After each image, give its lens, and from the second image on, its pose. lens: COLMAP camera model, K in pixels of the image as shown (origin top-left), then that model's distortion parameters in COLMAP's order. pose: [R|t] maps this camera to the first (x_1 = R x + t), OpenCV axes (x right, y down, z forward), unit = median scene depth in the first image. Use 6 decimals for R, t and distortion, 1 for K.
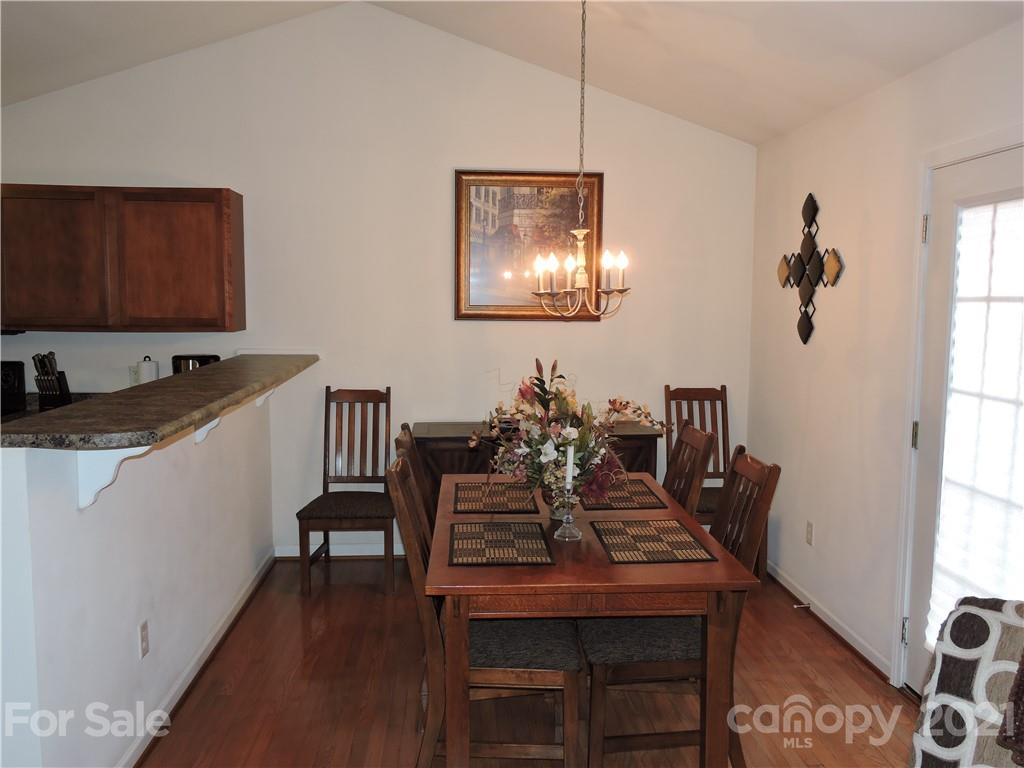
lens RADIAL K [[835.5, 0, 515.3], [0, 835.5, 382.5], [0, 0, 1]] dist [0.026629, -0.015450]
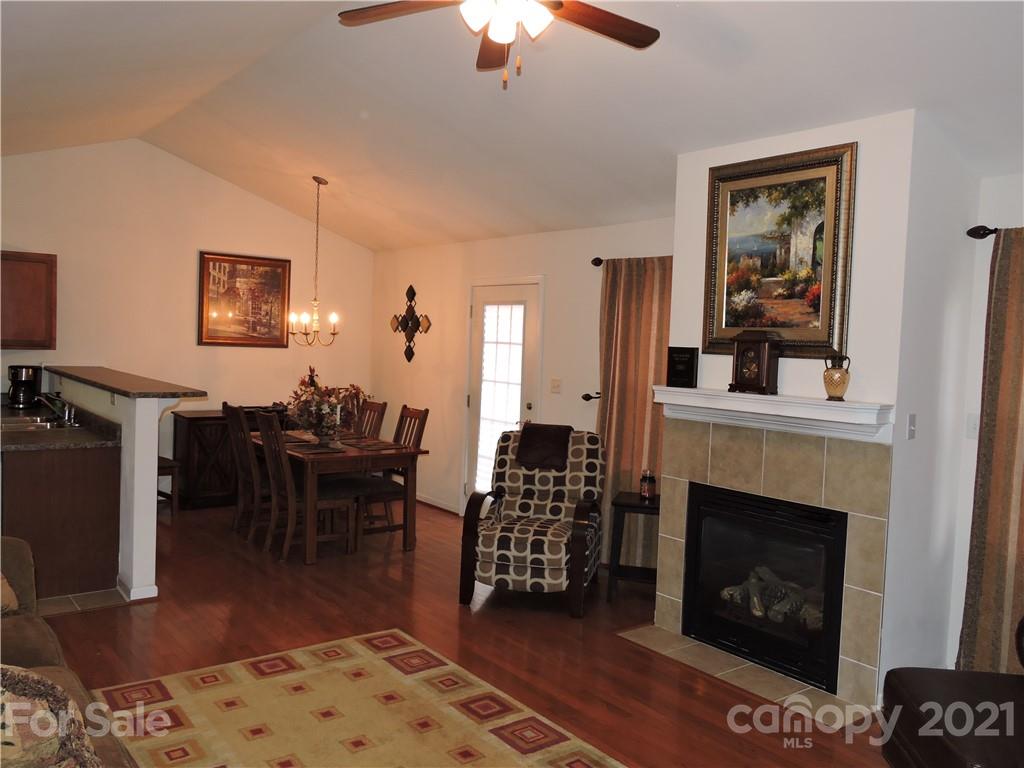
lens RADIAL K [[835.5, 0, 513.9], [0, 835.5, 382.1], [0, 0, 1]] dist [0.026629, -0.015450]
pose [[0.832633, -0.002277, 0.553820, -0.498596], [0.021801, 0.999351, -0.028667, 0.058281], [-0.553395, 0.035943, 0.832143, -0.704900]]
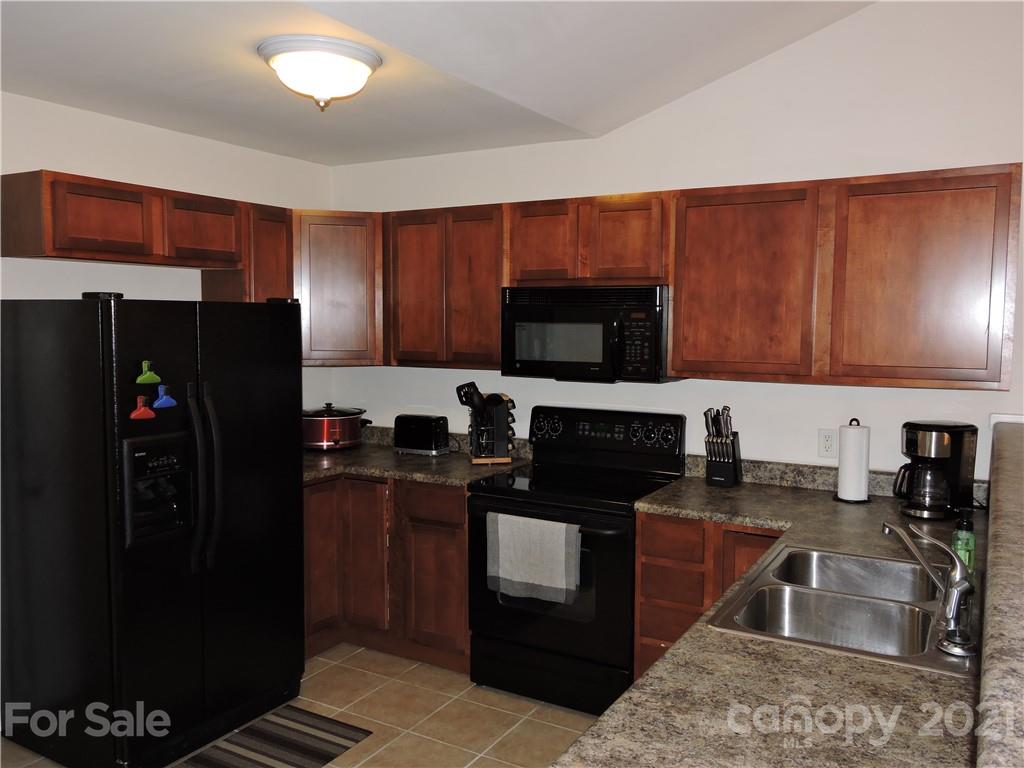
lens RADIAL K [[835.5, 0, 512.9], [0, 835.5, 376.8], [0, 0, 1]] dist [0.026629, -0.015450]
pose [[0.829327, 0.032508, -0.557818, -0.301859], [-0.046620, 0.998851, -0.011101, -0.047470], [0.556816, 0.035211, 0.829889, 0.275640]]
